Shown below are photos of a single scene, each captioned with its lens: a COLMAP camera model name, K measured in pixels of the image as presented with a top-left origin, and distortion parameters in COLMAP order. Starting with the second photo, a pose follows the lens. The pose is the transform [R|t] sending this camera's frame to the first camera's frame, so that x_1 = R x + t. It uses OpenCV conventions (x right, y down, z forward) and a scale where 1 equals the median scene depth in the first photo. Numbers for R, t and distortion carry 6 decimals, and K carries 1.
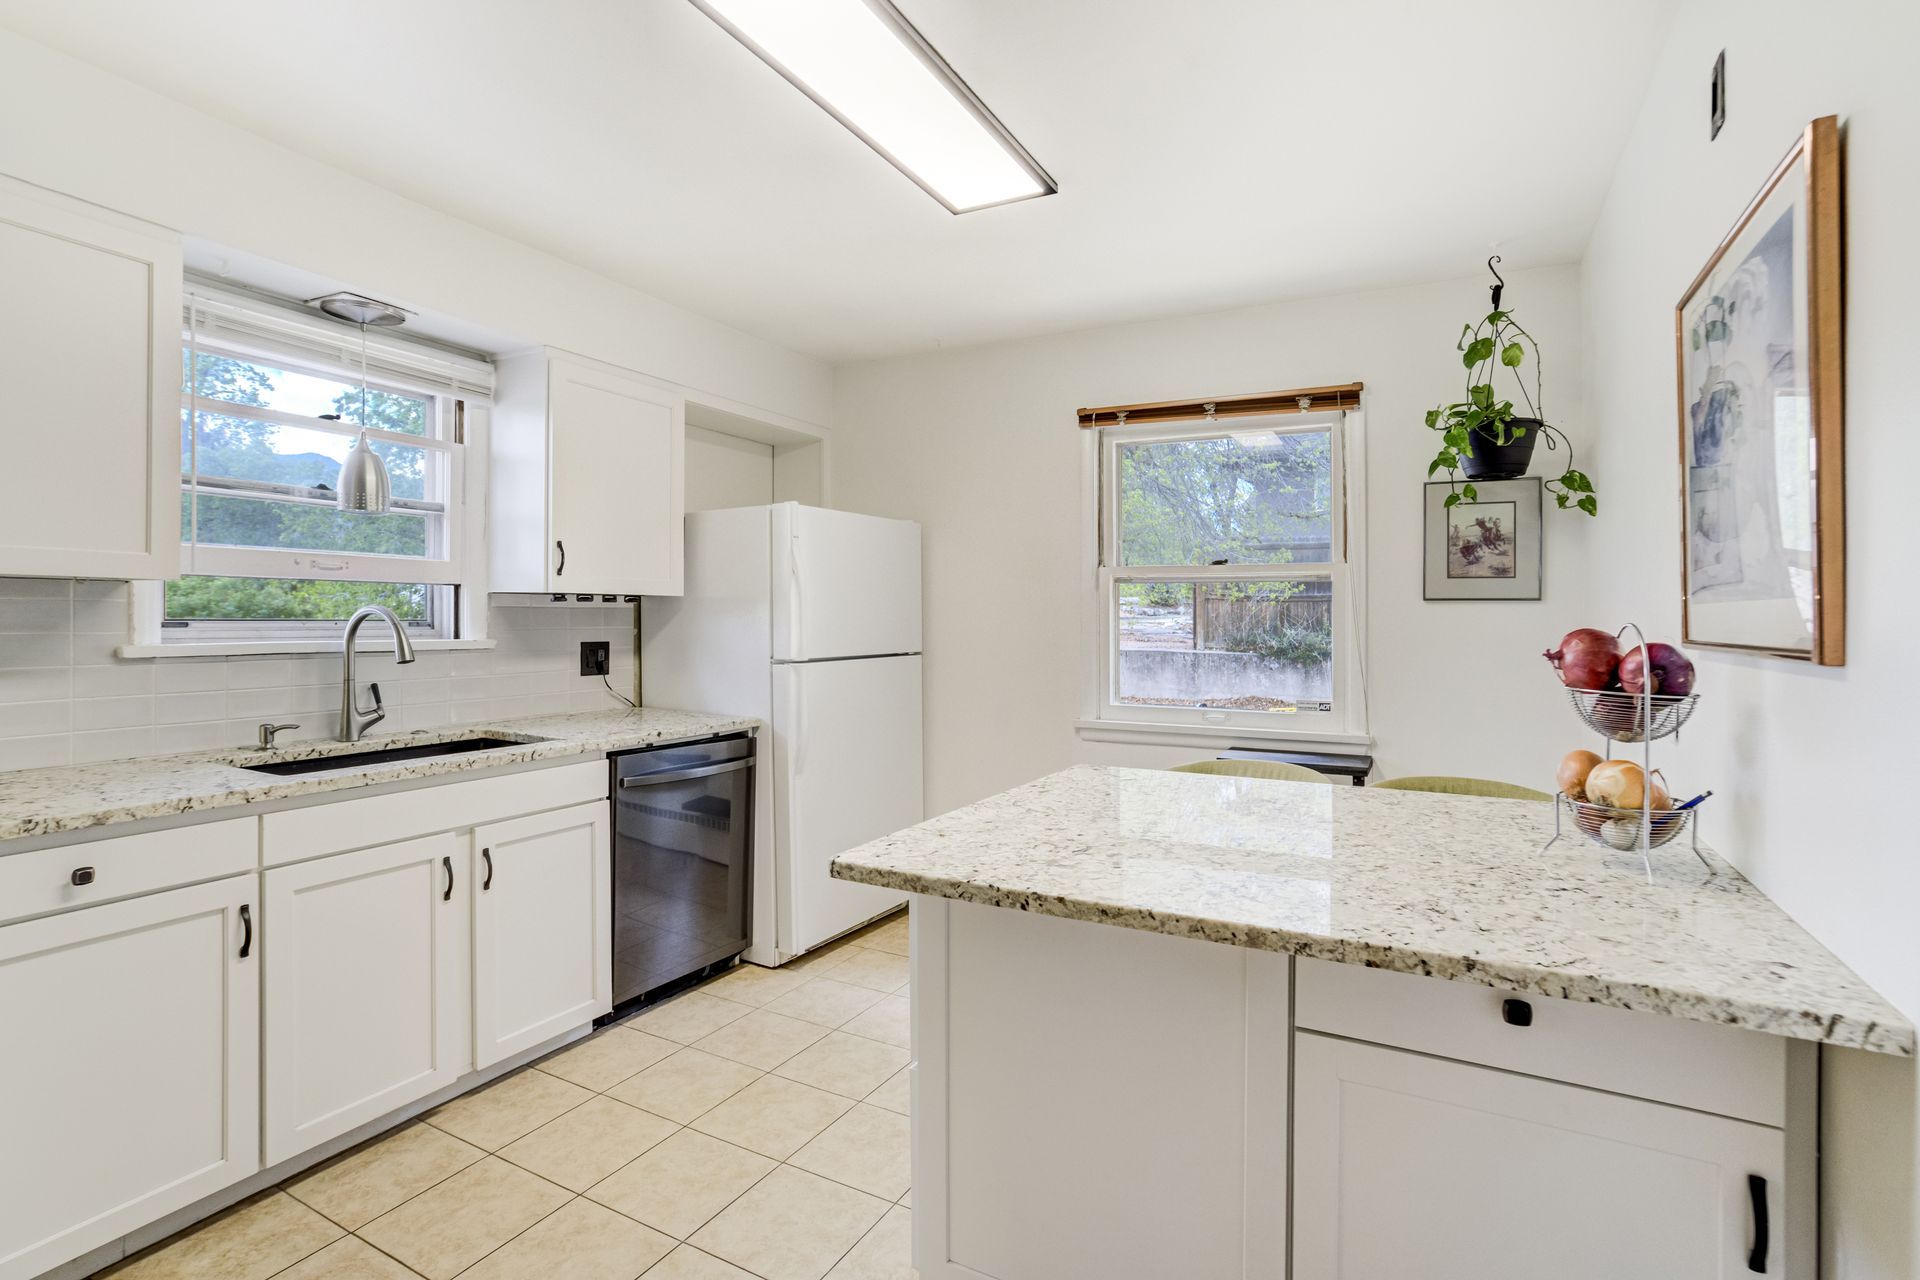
lens RADIAL K [[883.1, 0, 965.2], [0, 883.1, 627.5], [0, 0, 1]] dist [-0.038120, 0.002971]
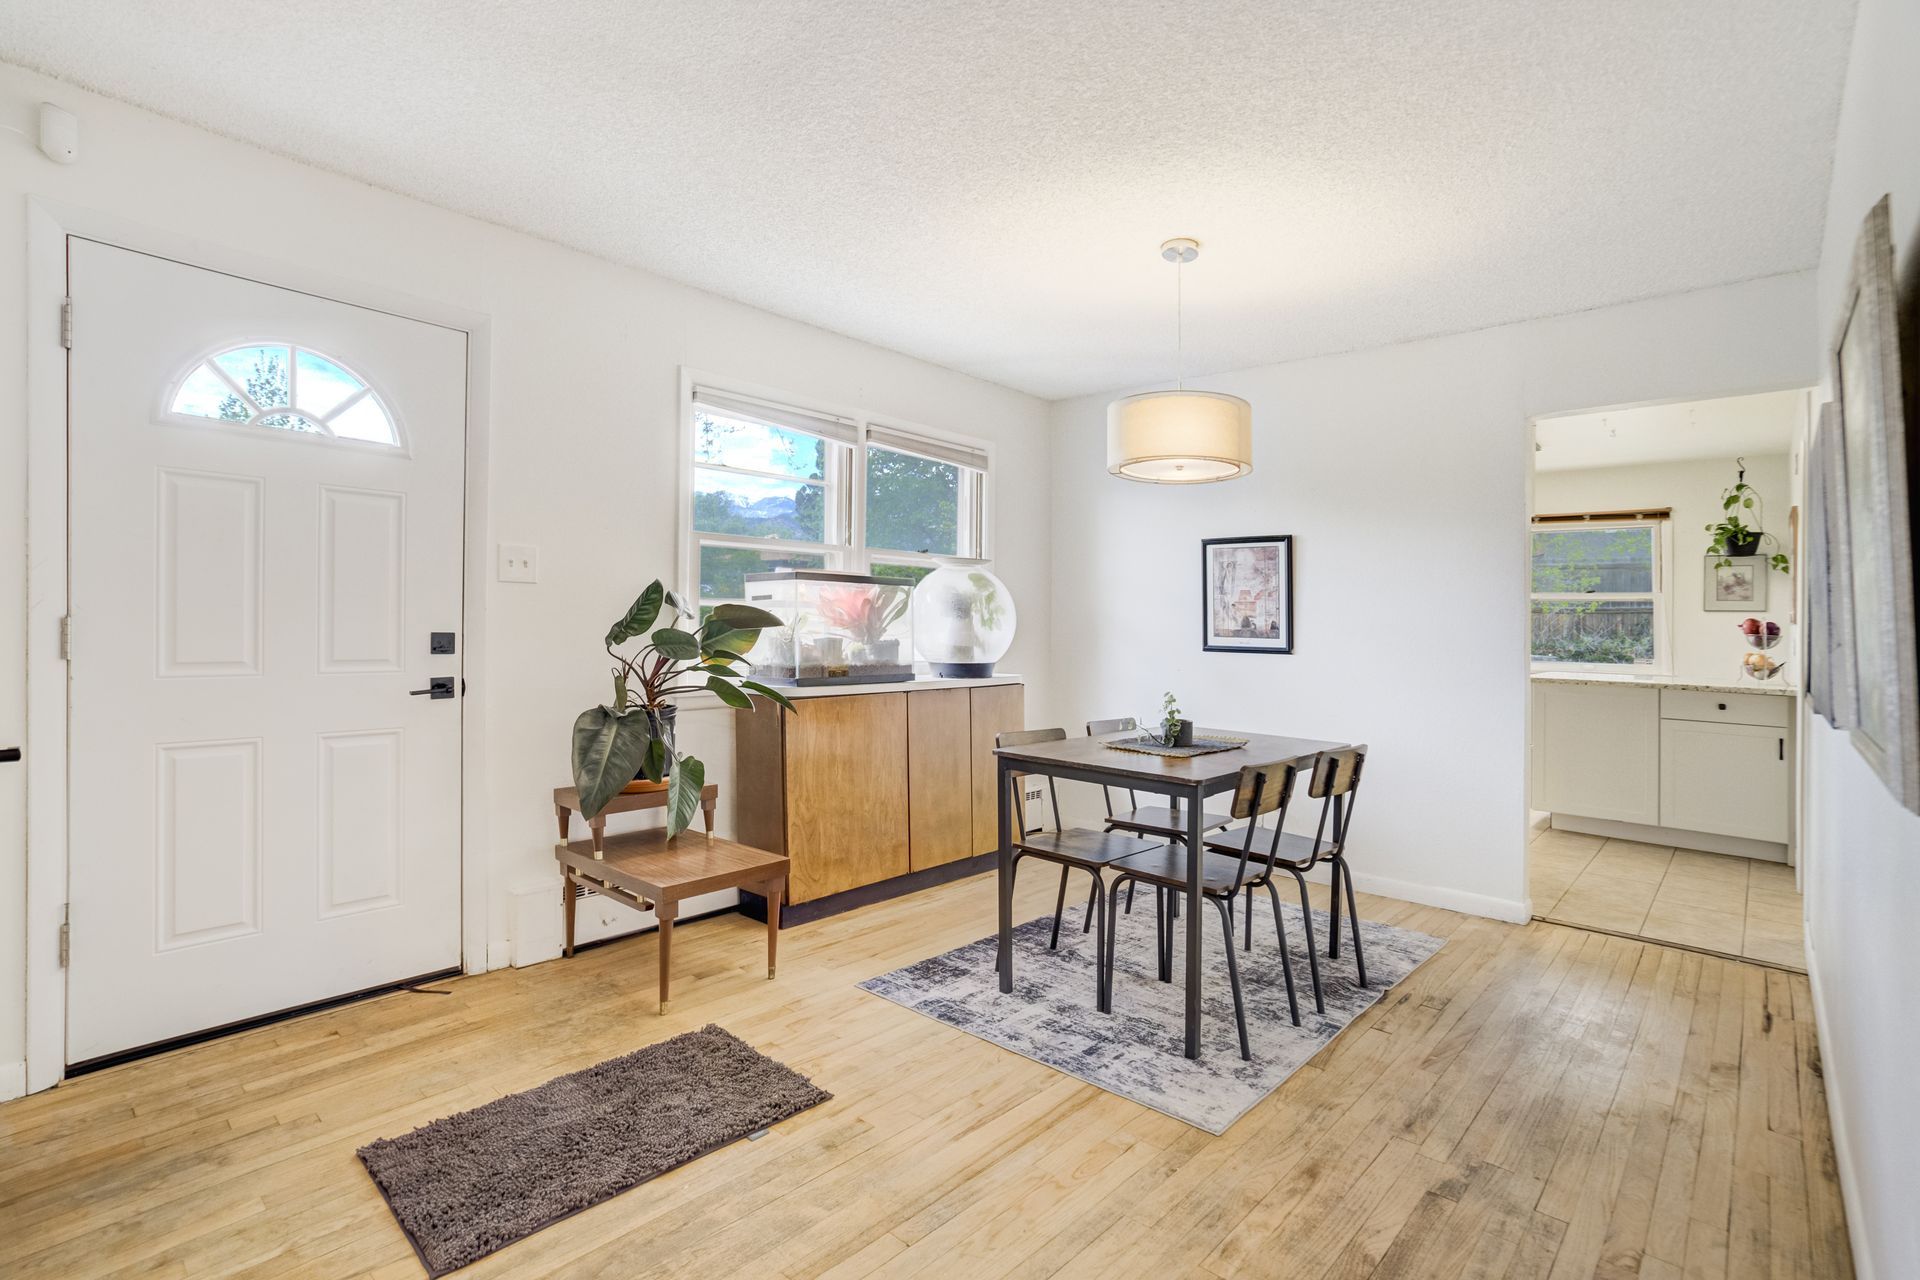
lens RADIAL K [[883.1, 0, 948.5], [0, 883.1, 626.7], [0, 0, 1]] dist [-0.038120, 0.002971]
pose [[0.968037, 0.013576, -0.250439, -0.813225], [-0.016505, 0.999818, -0.009598, 0.063769], [0.250263, 0.013425, 0.968085, -1.650208]]
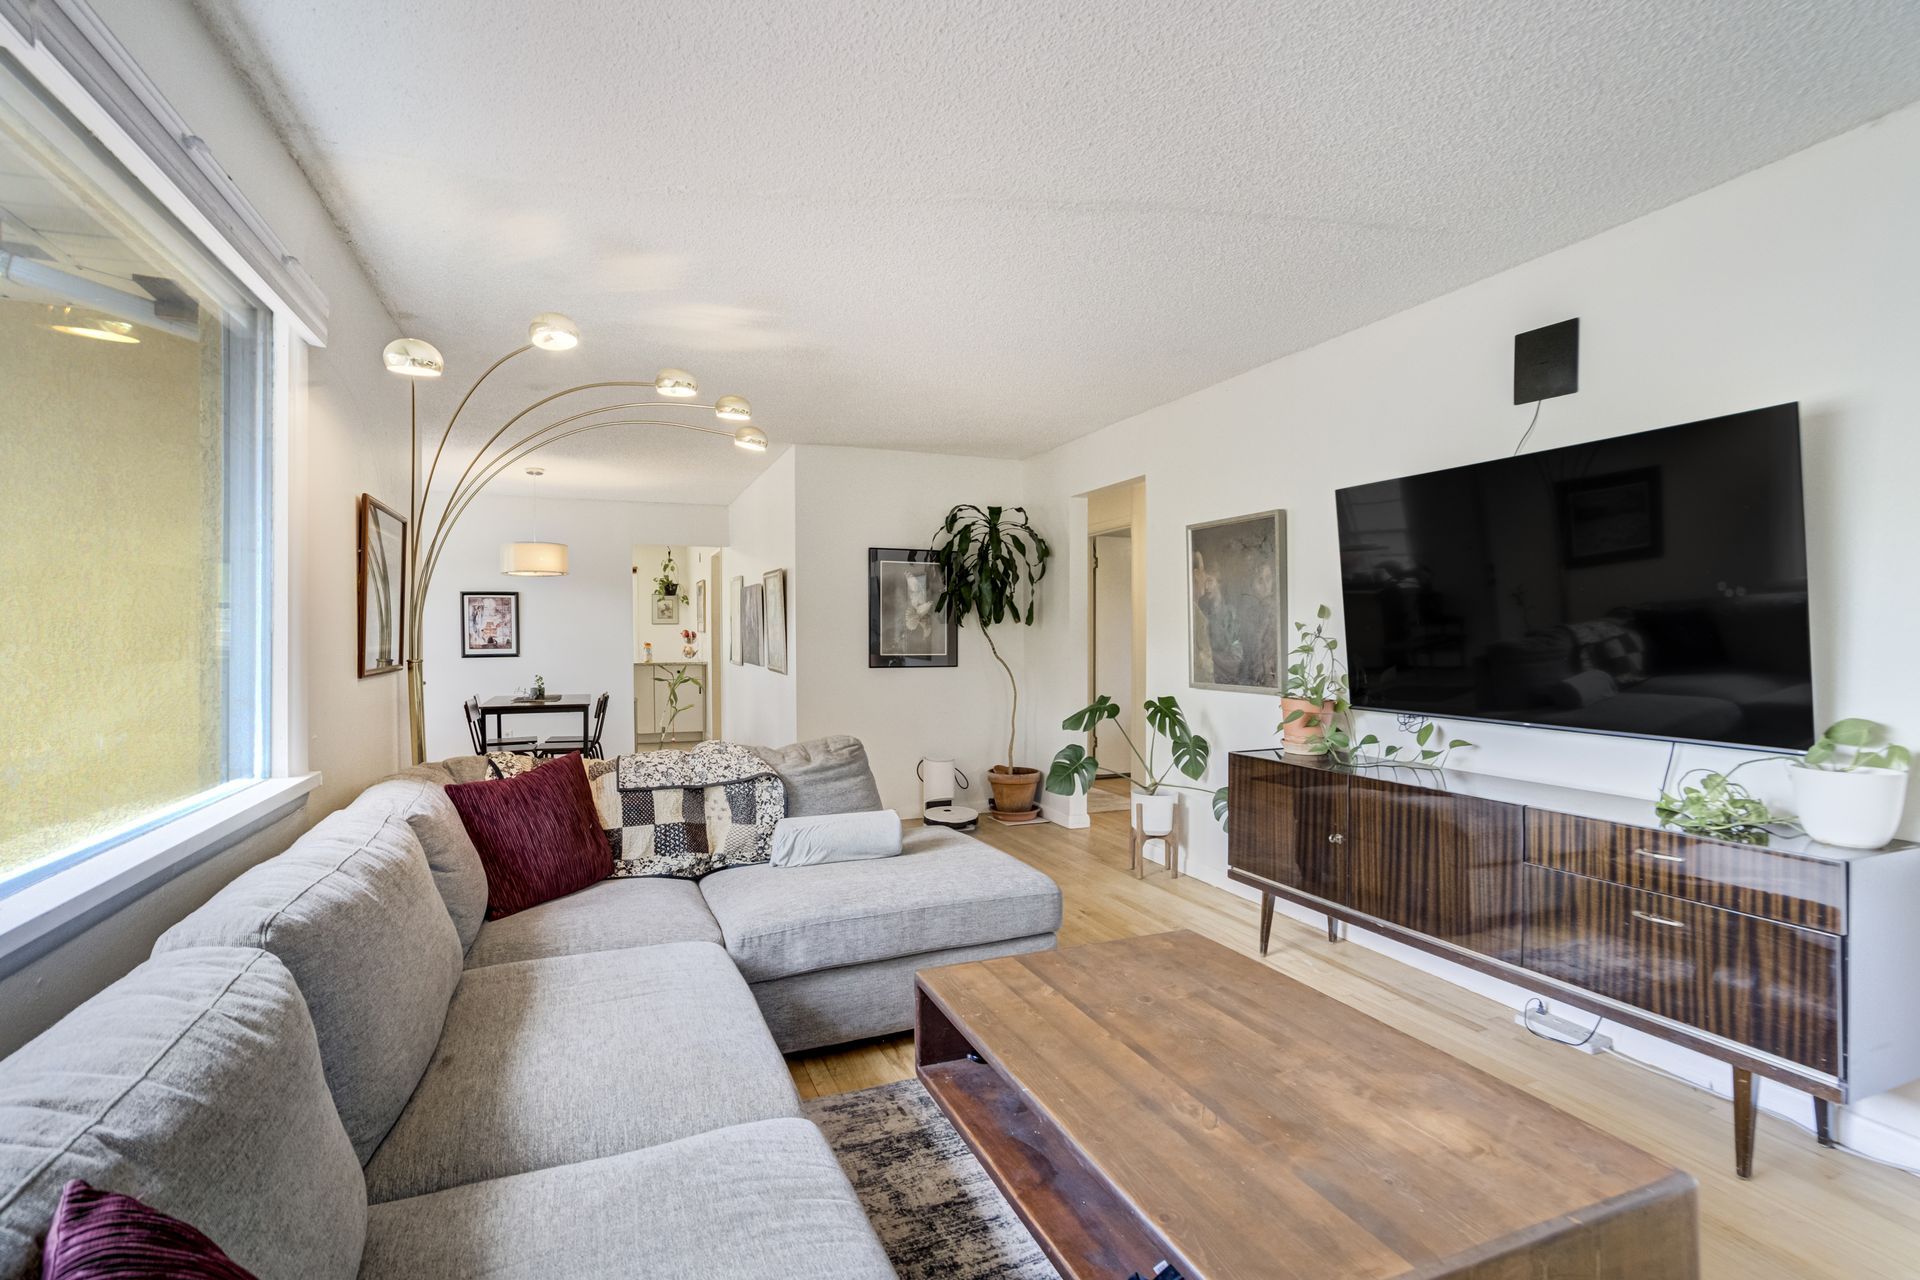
lens RADIAL K [[883.1, 0, 953.4], [0, 883.1, 629.9], [0, 0, 1]] dist [-0.038120, 0.002971]
pose [[0.627252, -0.008891, 0.778766, -1.938211], [0.015525, 0.999879, -0.001089, 0.025190], [-0.778662, 0.012773, 0.627314, -2.882632]]
